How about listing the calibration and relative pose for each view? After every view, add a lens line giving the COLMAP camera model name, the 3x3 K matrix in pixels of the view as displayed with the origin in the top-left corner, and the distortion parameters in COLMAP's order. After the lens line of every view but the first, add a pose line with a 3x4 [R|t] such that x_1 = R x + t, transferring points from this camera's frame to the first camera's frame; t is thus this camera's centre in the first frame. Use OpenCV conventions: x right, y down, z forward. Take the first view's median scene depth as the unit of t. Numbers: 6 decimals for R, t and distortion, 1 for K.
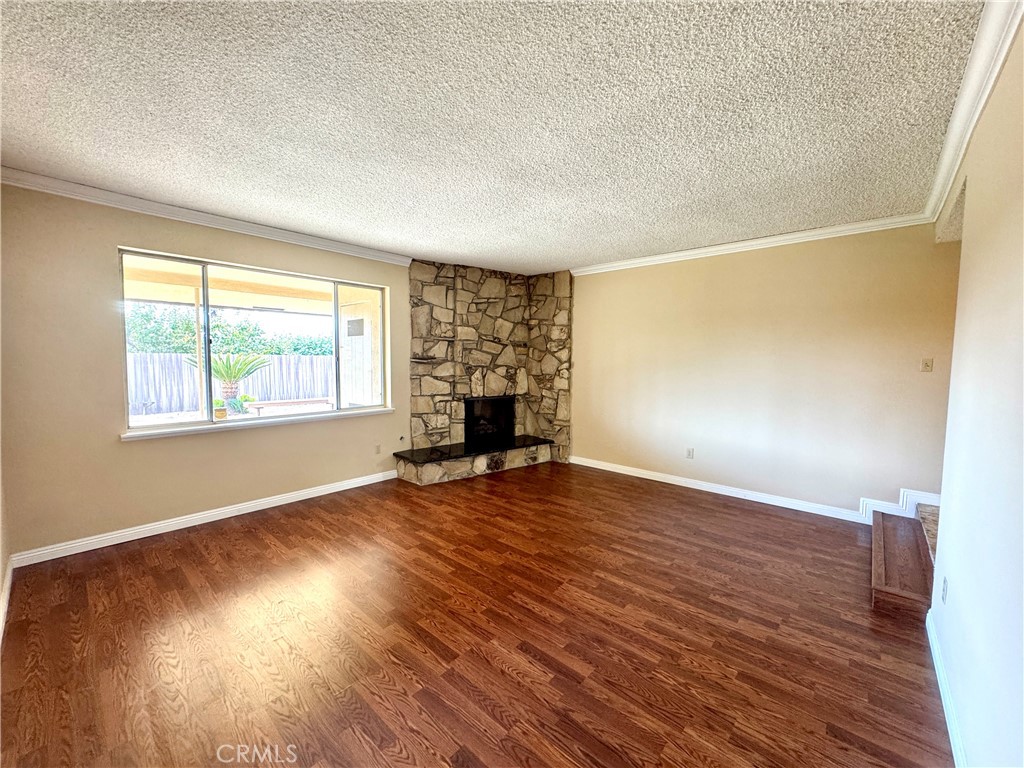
lens RADIAL K [[407.1, 0, 513.4], [0, 407.1, 385.3], [0, 0, 1]] dist [-0.002362, -0.000137]
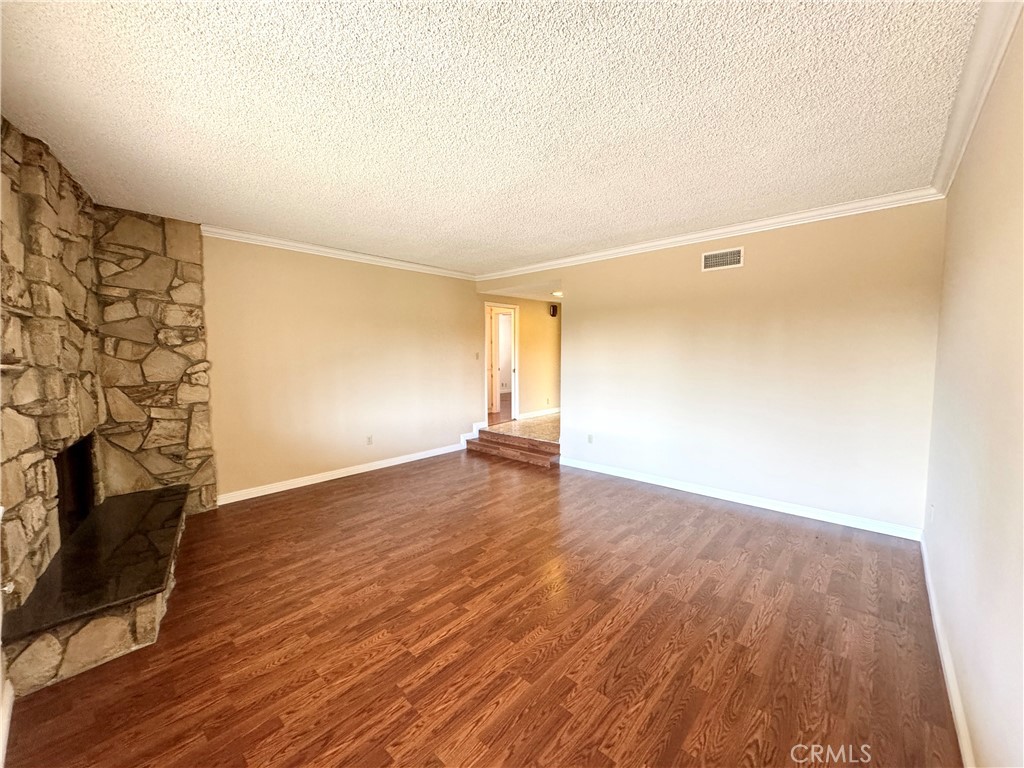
lens RADIAL K [[406.9, 0, 511.1], [0, 406.9, 384.1], [0, 0, 1]] dist [0.000668, 0.000011]
pose [[0.016674, -0.084159, 0.996313, -0.585118], [0.070691, 0.994057, 0.082786, -0.042762], [-0.997359, 0.069050, 0.022524, 0.523237]]
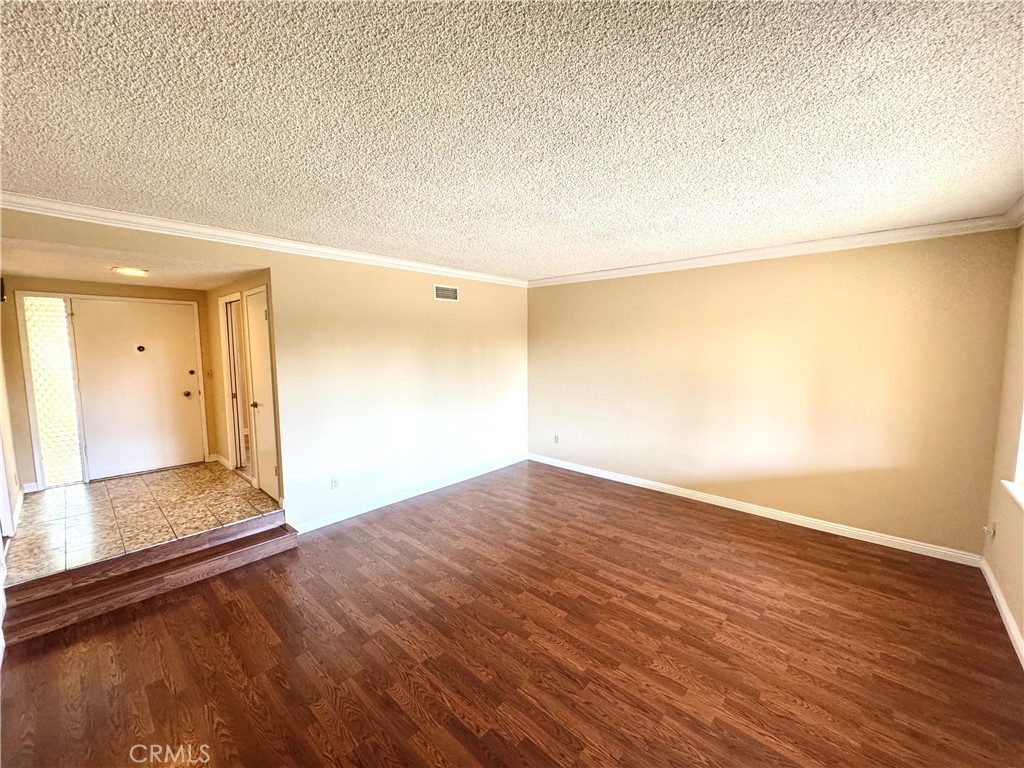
lens RADIAL K [[407.1, 0, 513.4], [0, 407.1, 385.3], [0, 0, 1]] dist [-0.002362, -0.000137]
pose [[-0.999954, -0.003235, 0.009063, 0.040229], [-0.001707, 0.986487, 0.163832, -0.129048], [-0.009471, 0.163809, -0.986447, 1.098295]]
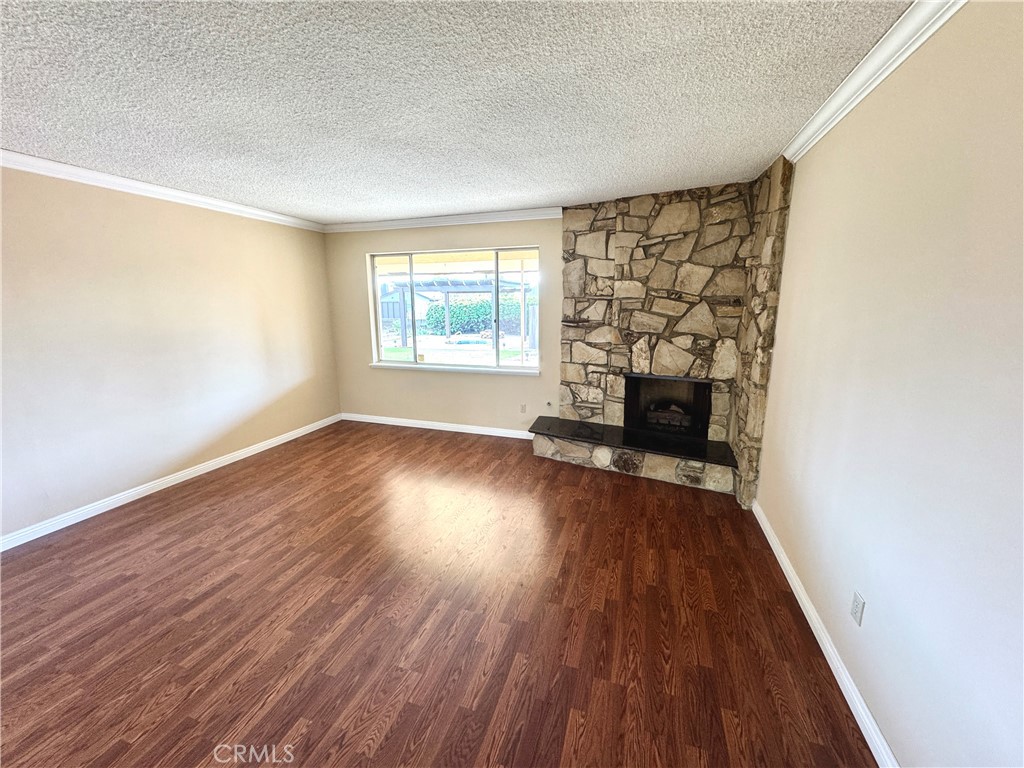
lens RADIAL K [[407.1, 0, 513.4], [0, 407.1, 385.3], [0, 0, 1]] dist [-0.002362, -0.000137]
pose [[0.401424, 0.174444, -0.899126, 0.544736], [-0.052846, 0.984470, 0.167409, -0.069789], [0.914367, -0.019687, 0.404408, 0.513347]]
